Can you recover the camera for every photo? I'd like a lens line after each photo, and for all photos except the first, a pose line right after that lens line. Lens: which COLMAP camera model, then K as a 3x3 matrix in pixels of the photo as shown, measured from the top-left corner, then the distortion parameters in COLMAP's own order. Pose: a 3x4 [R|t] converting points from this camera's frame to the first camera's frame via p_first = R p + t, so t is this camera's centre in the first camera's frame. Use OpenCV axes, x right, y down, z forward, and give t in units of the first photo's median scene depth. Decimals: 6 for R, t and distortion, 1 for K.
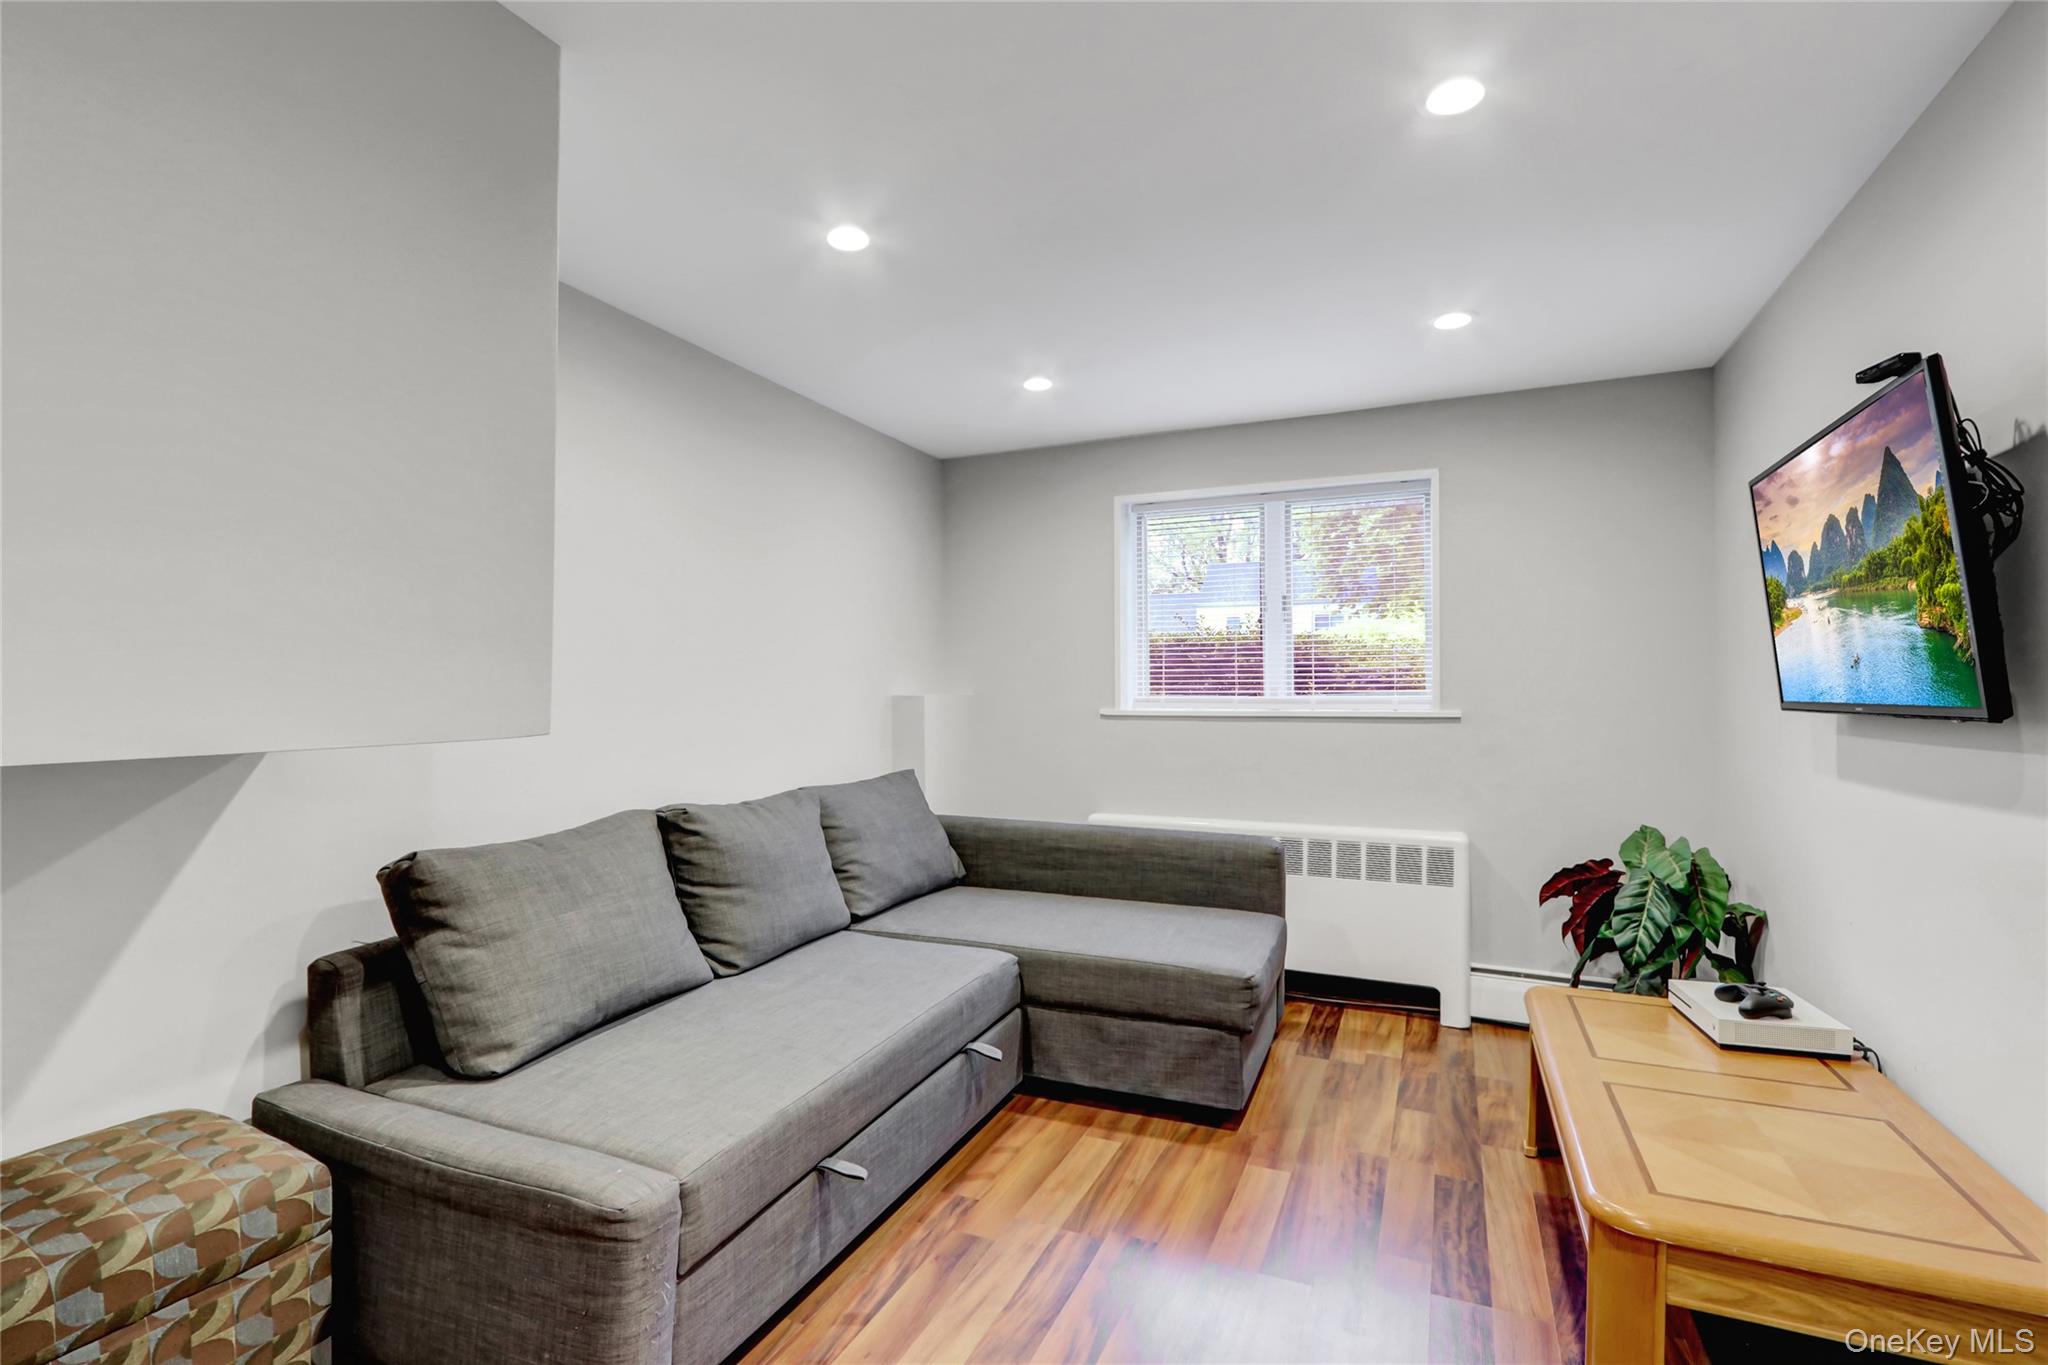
lens RADIAL K [[958.5, 0, 1023.2], [0, 958.5, 681.2], [0, 0, 1]] dist [-0.012135, 0.002470]
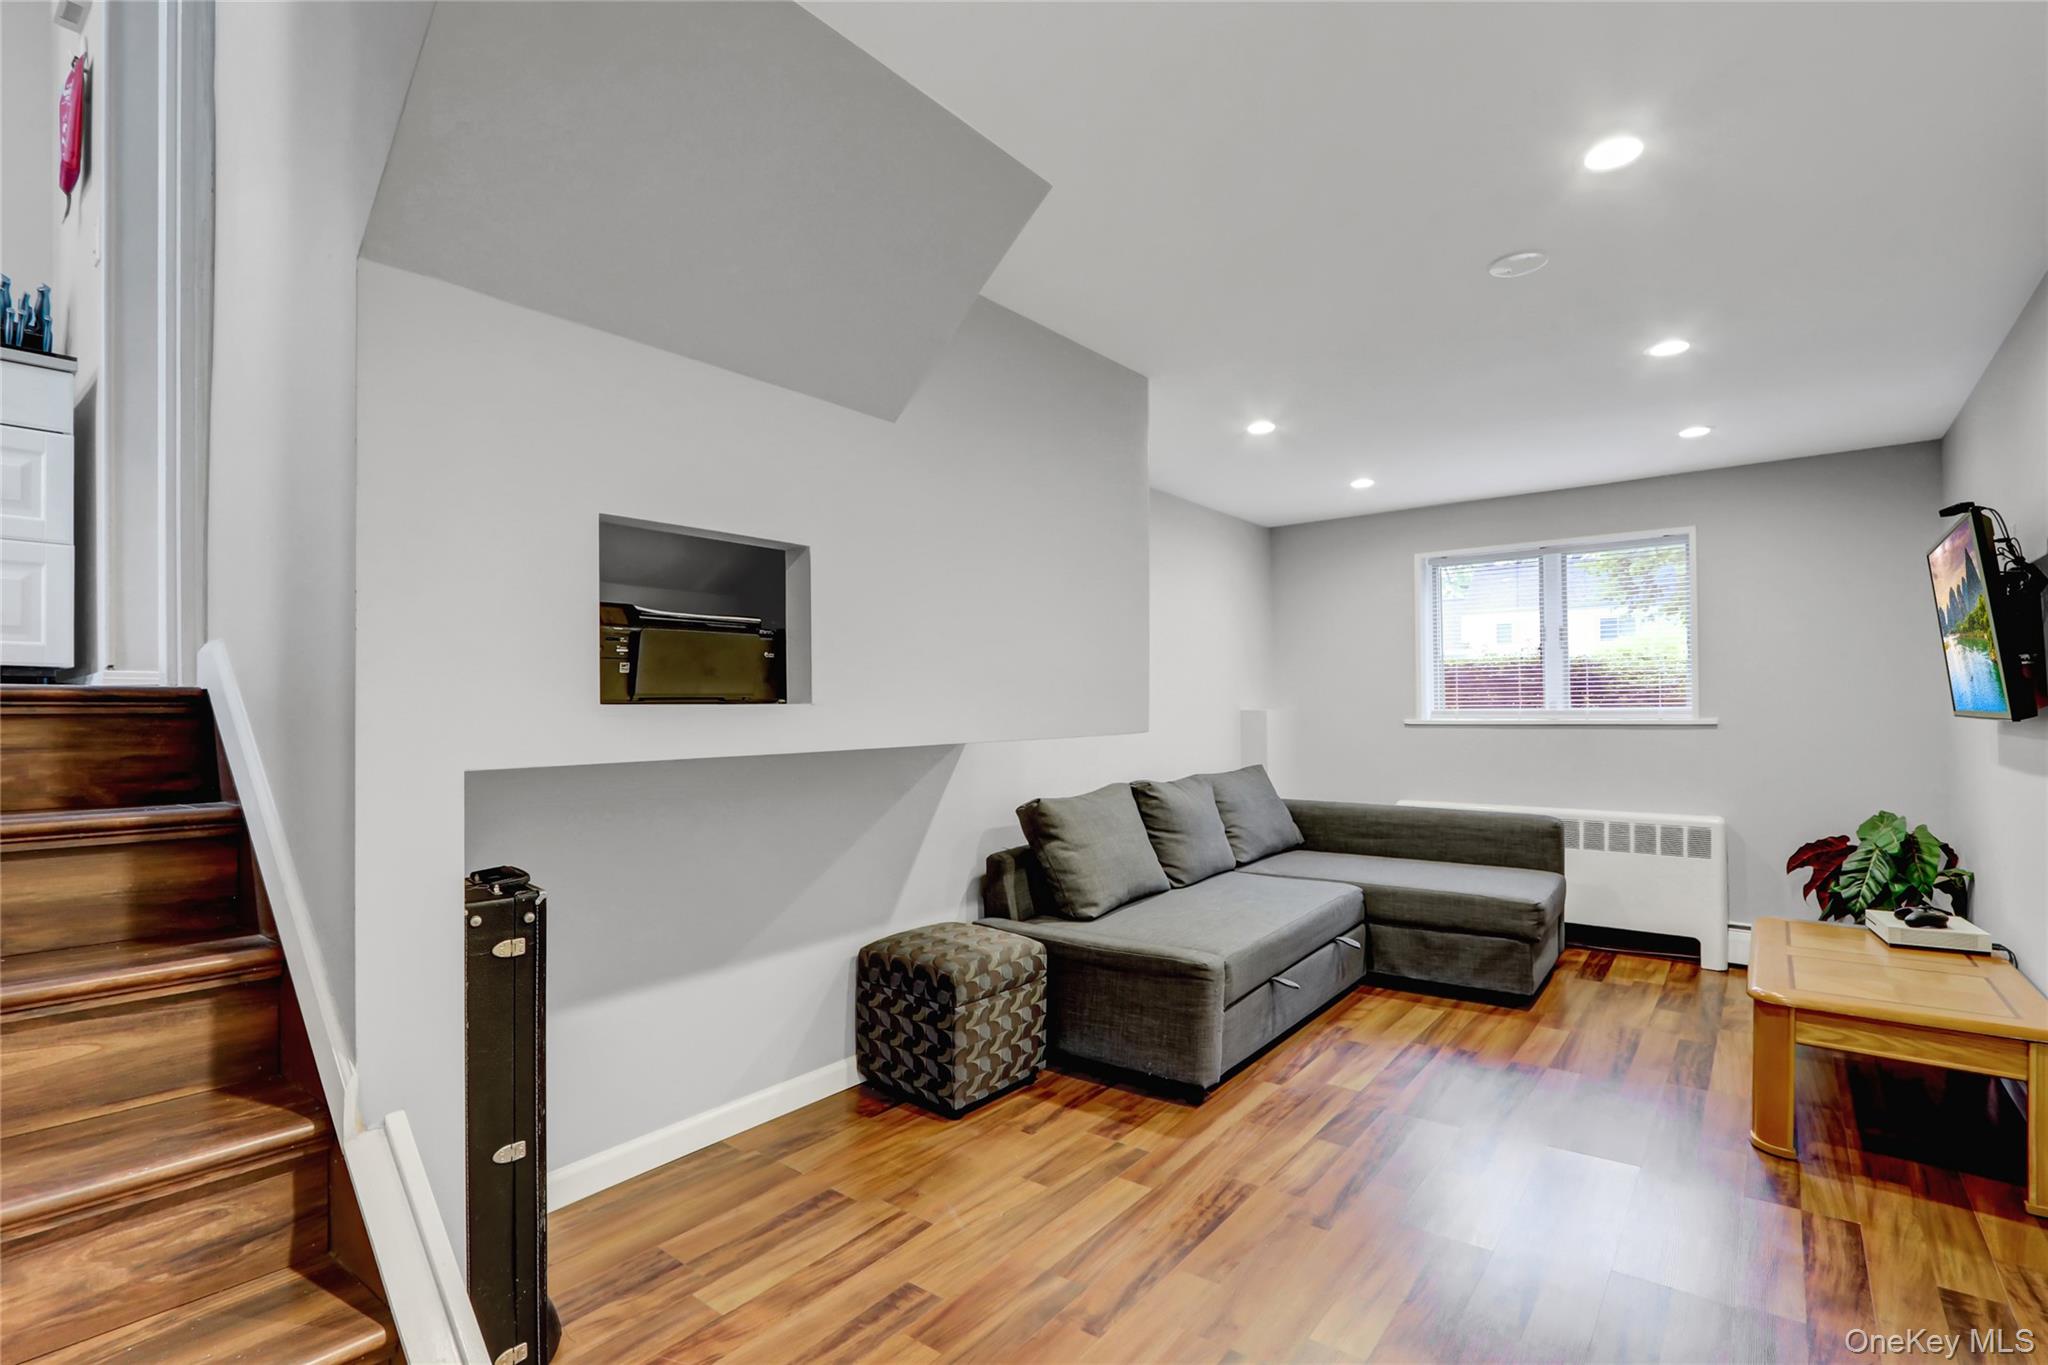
lens RADIAL K [[958.5, 0, 1029.2], [0, 958.5, 698.1], [0, 0, 1]] dist [-0.012135, 0.002470]
pose [[0.970194, -0.010775, -0.242091, -0.156879], [0.011379, 0.999935, 0.001099, -0.011467], [0.242064, -0.003821, 0.970253, -0.590725]]
